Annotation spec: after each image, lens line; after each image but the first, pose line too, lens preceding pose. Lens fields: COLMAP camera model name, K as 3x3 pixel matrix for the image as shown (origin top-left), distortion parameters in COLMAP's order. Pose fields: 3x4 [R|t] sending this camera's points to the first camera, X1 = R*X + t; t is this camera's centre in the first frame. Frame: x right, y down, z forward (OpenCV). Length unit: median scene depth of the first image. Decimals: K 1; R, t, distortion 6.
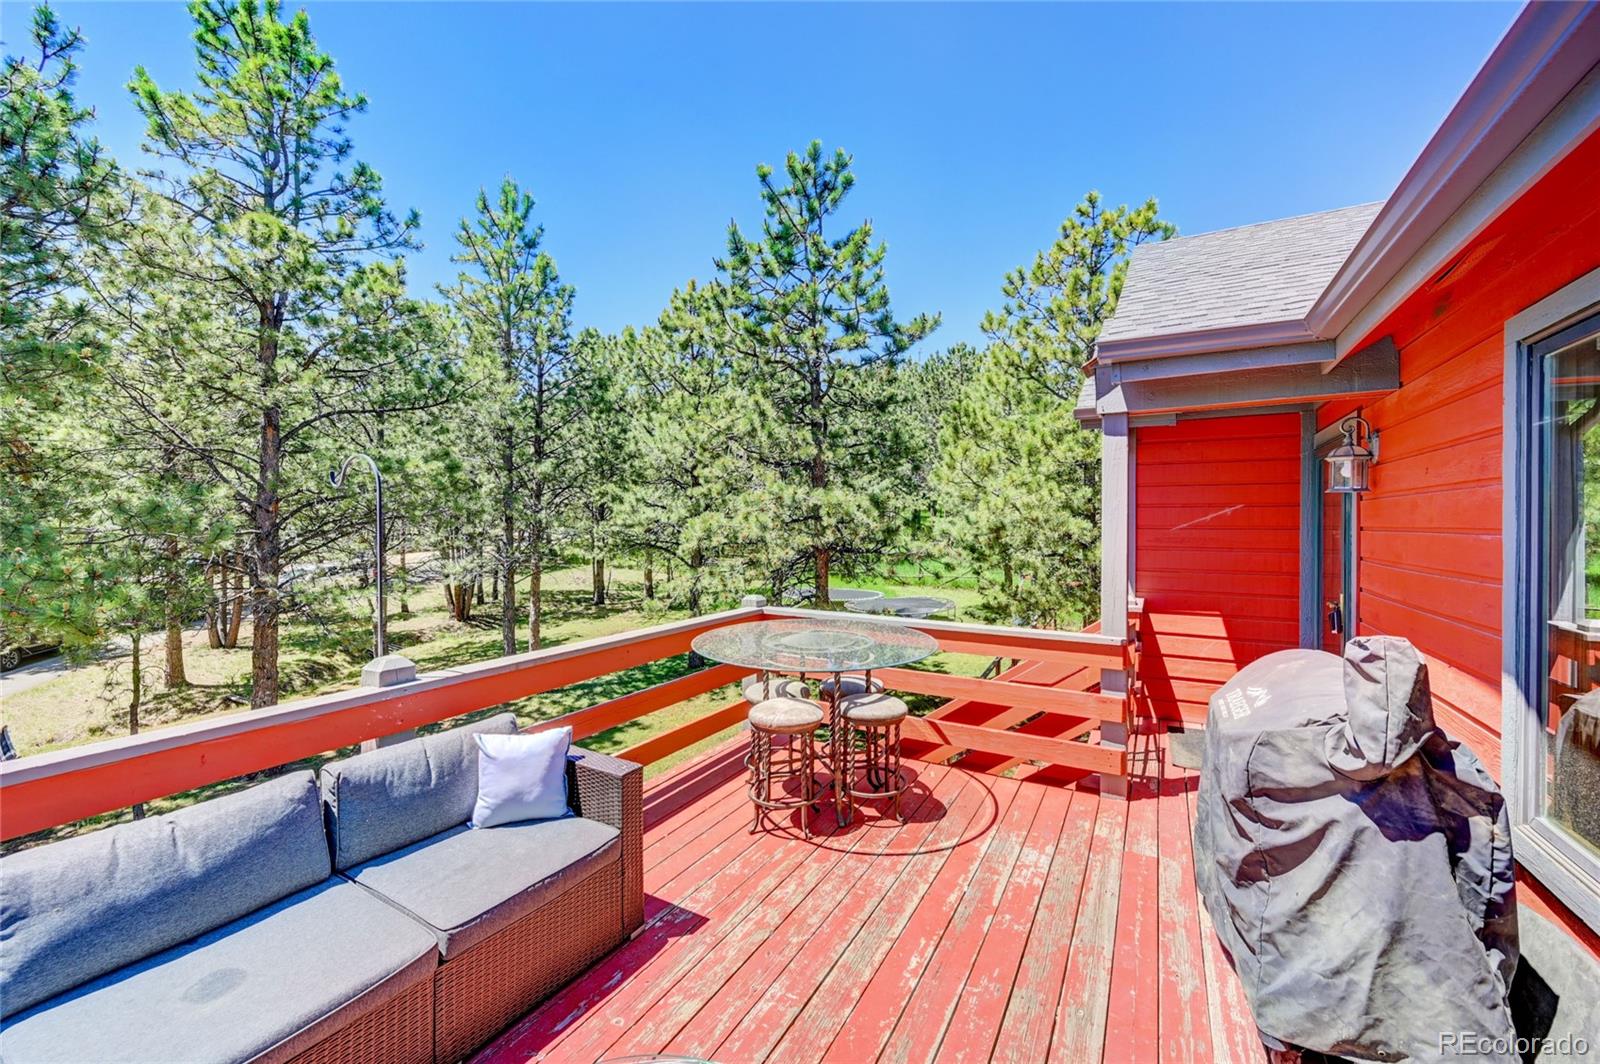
lens RADIAL K [[648.4, 0, 800.0], [0, 648.4, 532.0], [0, 0, 1]] dist [0.000406, -0.000021]
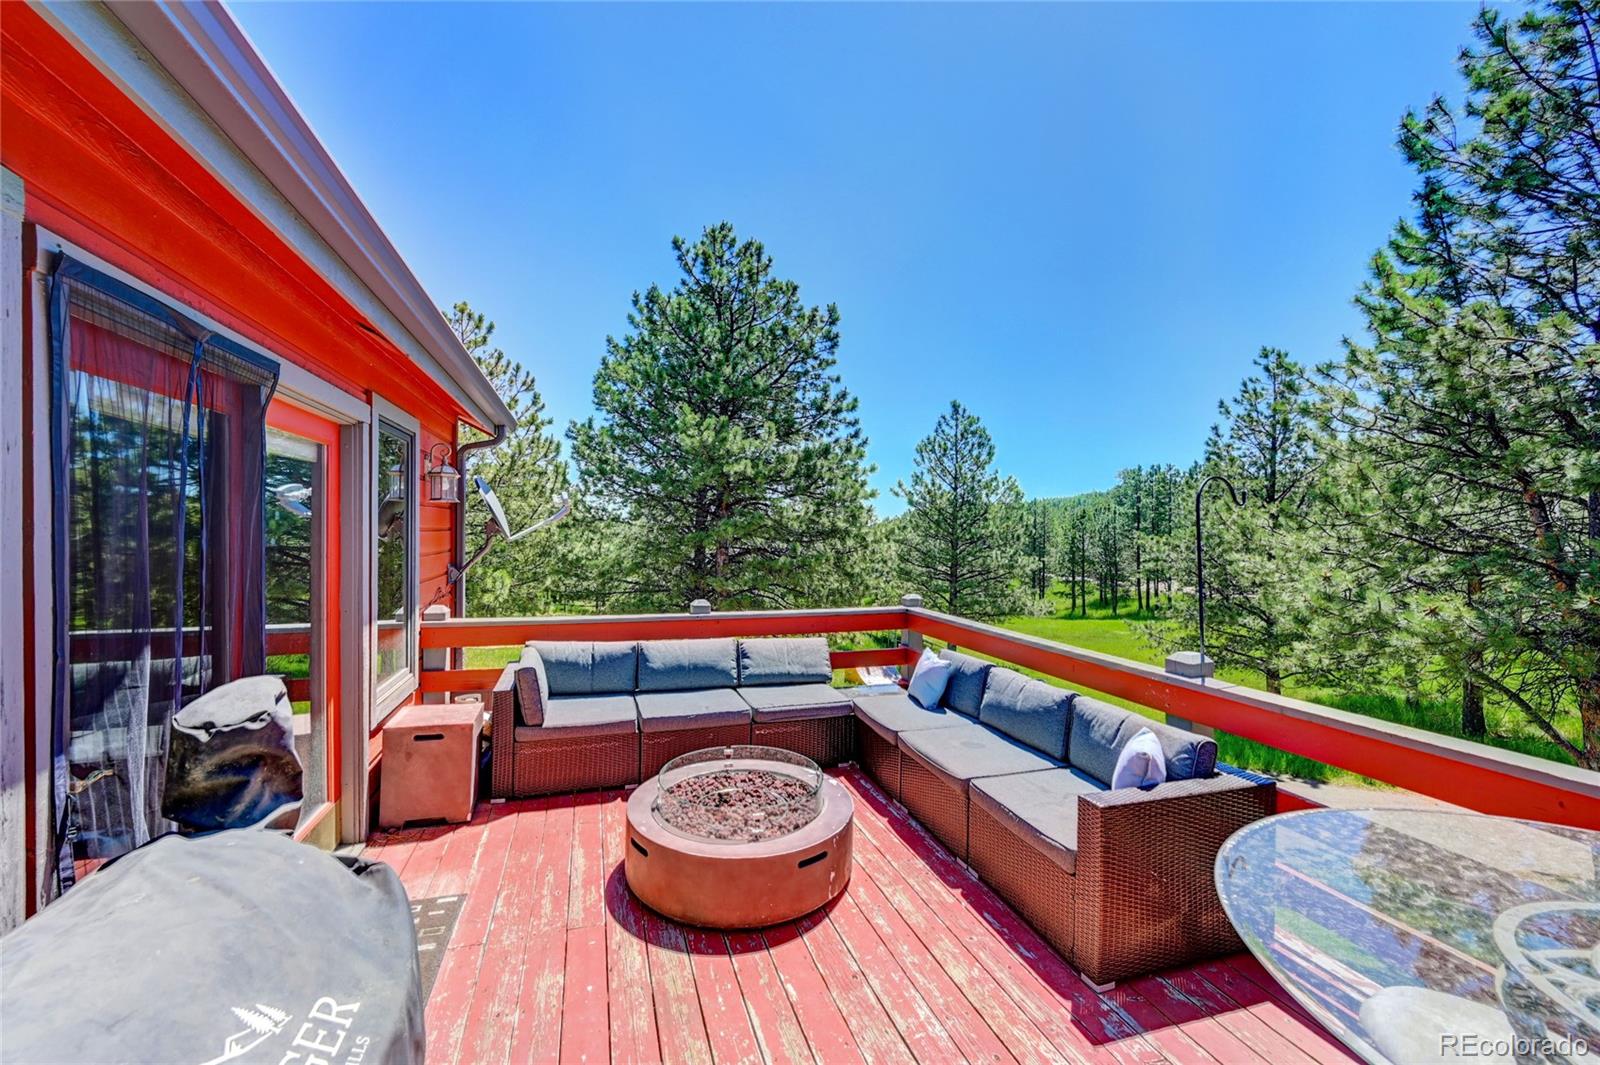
lens RADIAL K [[648.4, 0, 800.0], [0, 648.4, 532.5], [0, 0, 1]] dist [0.000406, -0.000021]
pose [[-0.686568, -0.007055, -0.727032, 0.818791], [-0.021244, 0.999721, 0.010361, -0.022805], [0.726756, 0.022558, -0.686526, 1.540714]]
